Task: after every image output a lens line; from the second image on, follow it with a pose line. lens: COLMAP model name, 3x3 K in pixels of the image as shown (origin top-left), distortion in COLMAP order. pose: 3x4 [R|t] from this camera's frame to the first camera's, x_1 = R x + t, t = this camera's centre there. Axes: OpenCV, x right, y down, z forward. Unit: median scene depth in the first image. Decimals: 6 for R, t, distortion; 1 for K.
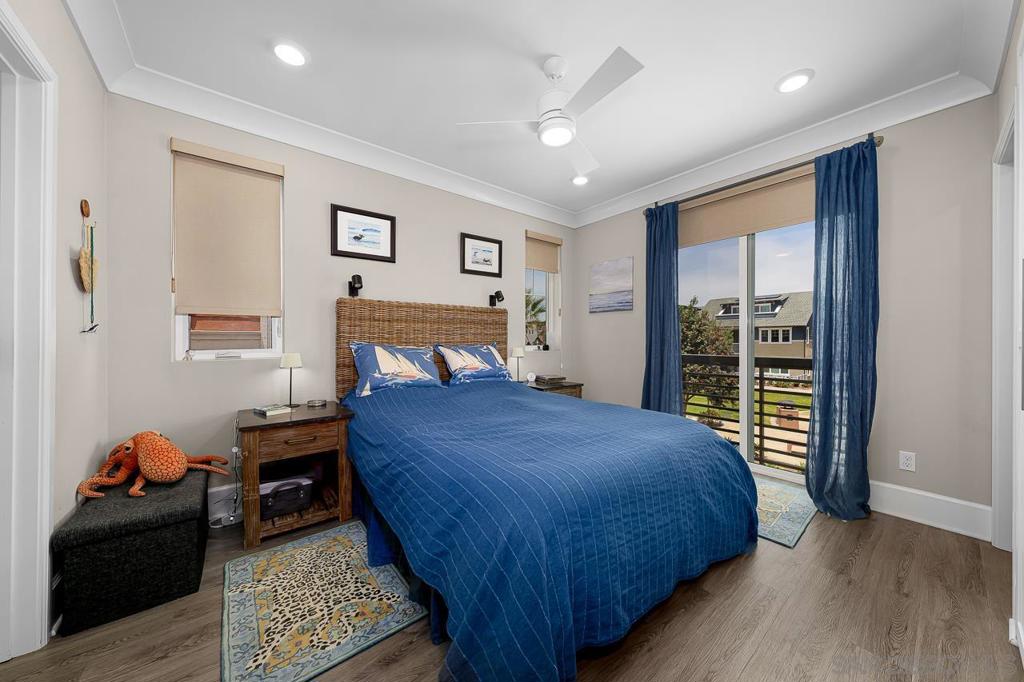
lens RADIAL K [[357.2, 0, 516.5], [0, 357.2, 338.5], [0, 0, 1]] dist [-0.000899, 0.000065]
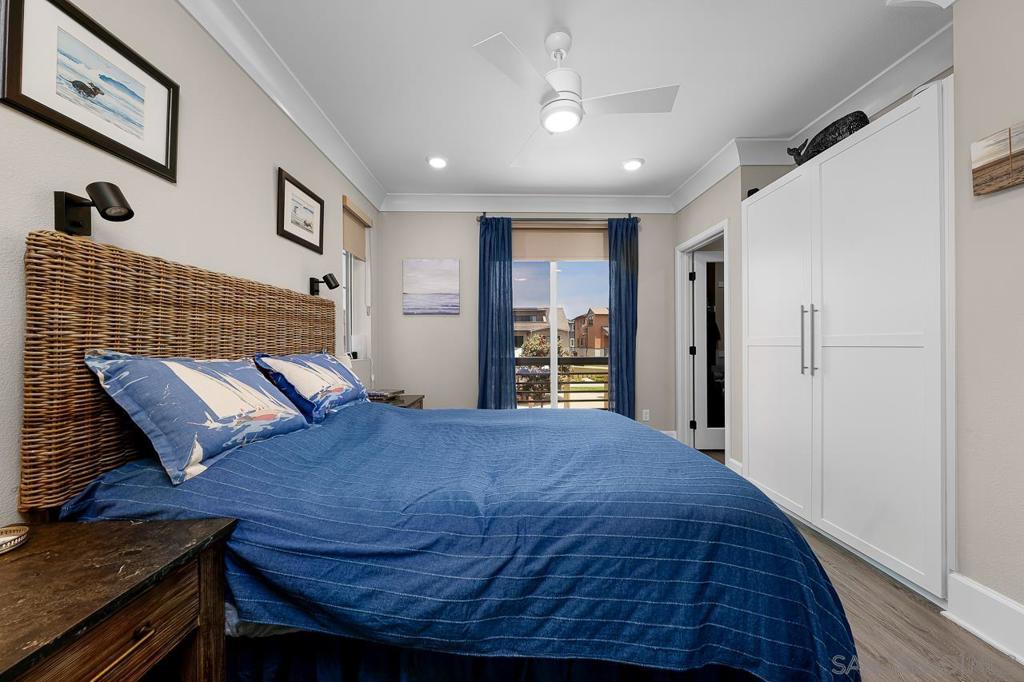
lens RADIAL K [[357.2, 0, 514.3], [0, 357.2, 343.1], [0, 0, 1]] dist [-0.000899, 0.000065]
pose [[0.591223, -0.001854, 0.806506, -0.435766], [0.003877, 0.999992, -0.000543, 0.001140], [-0.806499, 0.003448, 0.591225, 0.348249]]
